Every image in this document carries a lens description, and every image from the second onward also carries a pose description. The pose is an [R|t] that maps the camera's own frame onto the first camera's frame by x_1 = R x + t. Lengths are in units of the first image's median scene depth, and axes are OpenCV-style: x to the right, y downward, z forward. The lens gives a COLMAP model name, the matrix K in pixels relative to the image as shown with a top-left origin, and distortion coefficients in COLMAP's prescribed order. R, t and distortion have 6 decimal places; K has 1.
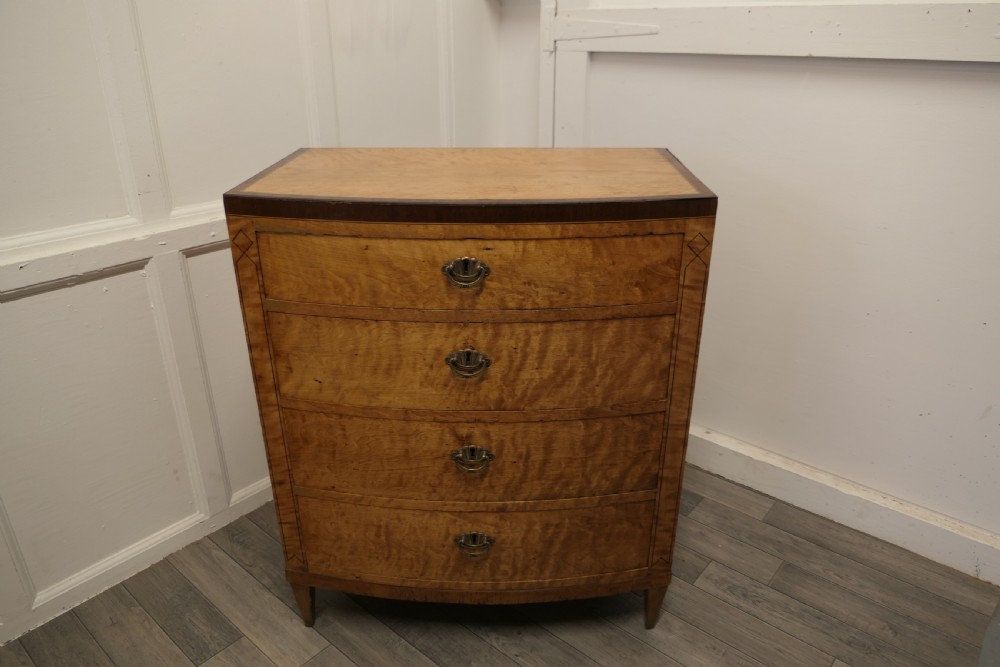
lens RADIAL K [[692.7, 0, 507.1], [0, 692.7, 334.4], [0, 0, 1]] dist [-0.023769, 0.000343]
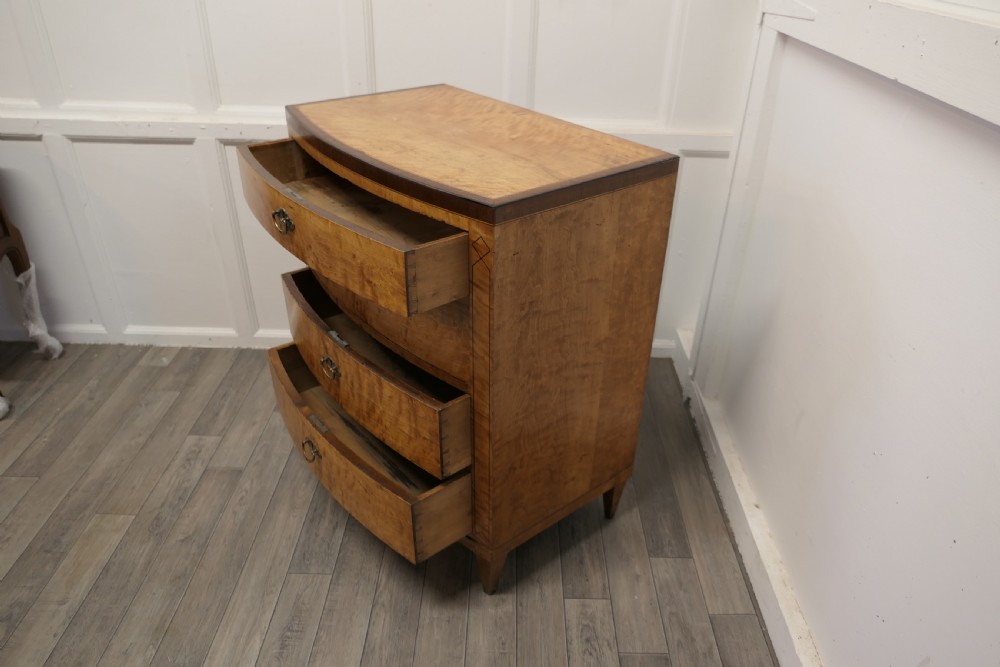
lens RADIAL K [[692.7, 0, 506.5], [0, 692.7, 335.5], [0, 0, 1]] dist [-0.023769, 0.000343]
pose [[0.638276, 0.411332, -0.650700, 0.935188], [-0.335769, 0.909389, 0.245501, -0.253762], [0.692722, 0.061787, 0.718553, 0.287295]]
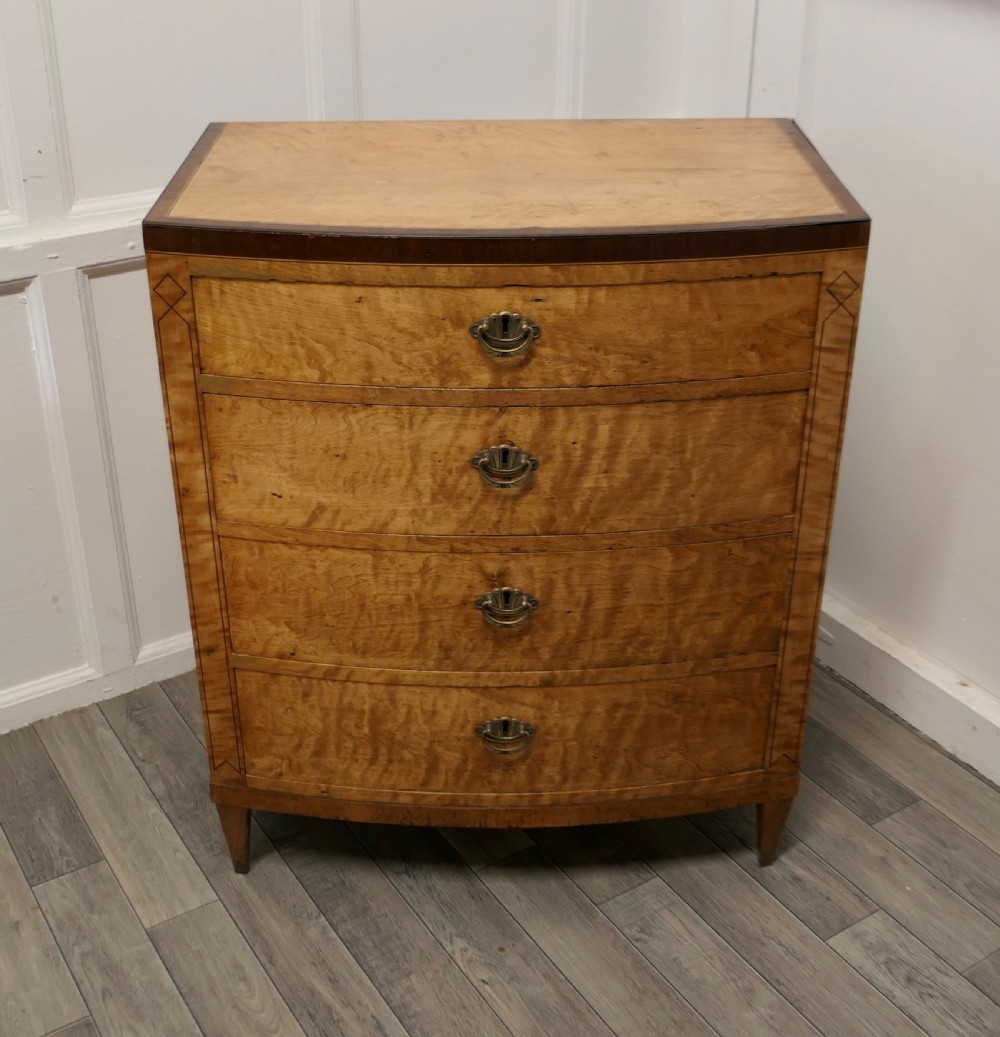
lens RADIAL K [[1382.3, 0, 479.0], [0, 1382.3, 486.8], [0, 0, 1]] dist [-0.026133, 0.000000]
pose [[0.999783, -0.014195, 0.015264, -0.098316], [0.013117, 0.997564, 0.068509, -0.029802], [-0.016200, -0.068294, 0.997534, -0.339540]]
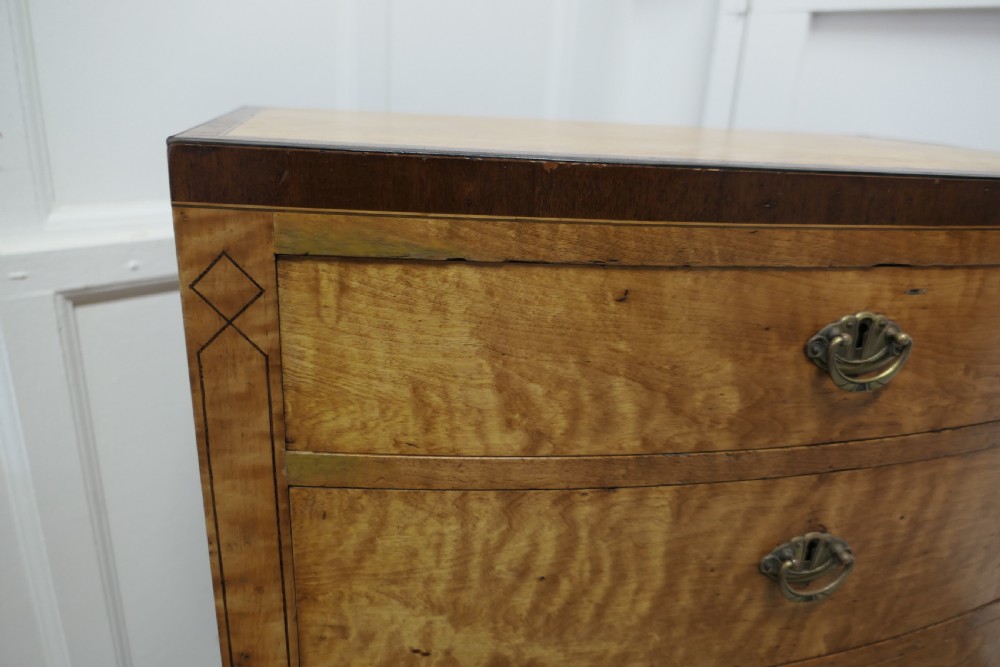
lens RADIAL K [[692.7, 0, 509.7], [0, 692.7, 334.5], [0, 0, 1]] dist [-0.023769, 0.000343]
pose [[0.959858, -0.040933, 0.277483, -0.325382], [0.062063, 0.995767, -0.067797, -0.077108], [-0.273533, 0.082297, 0.958336, 0.613318]]
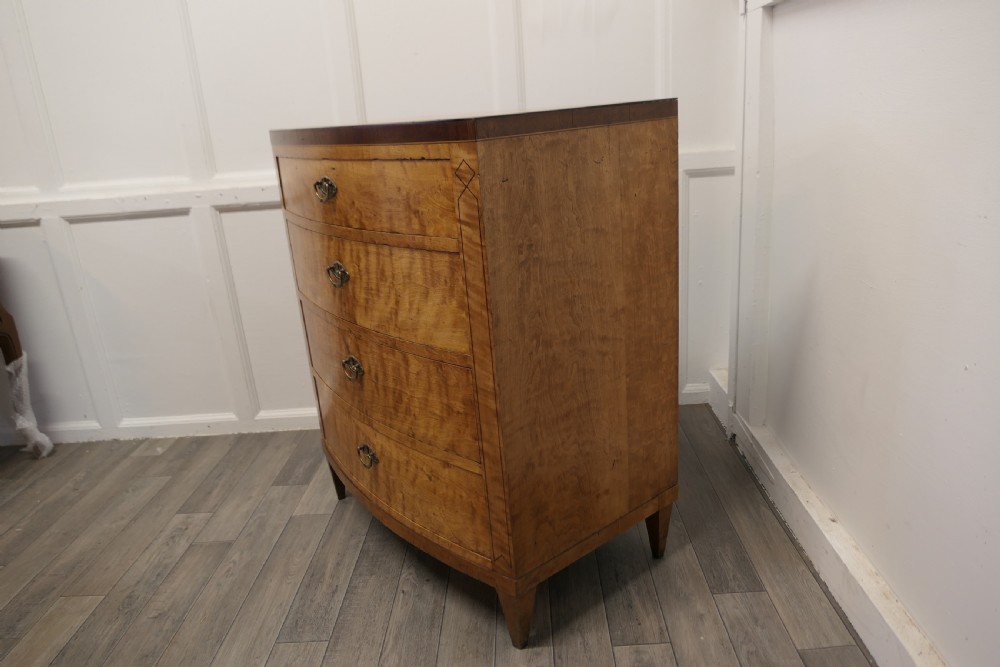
lens RADIAL K [[692.7, 0, 506.2], [0, 692.7, 333.2], [0, 0, 1]] dist [-0.023769, 0.000343]
pose [[0.635795, 0.194576, -0.746930, 0.947063], [-0.247317, 0.968039, 0.041656, 0.018442], [0.731163, 0.158244, 0.663596, 0.442084]]
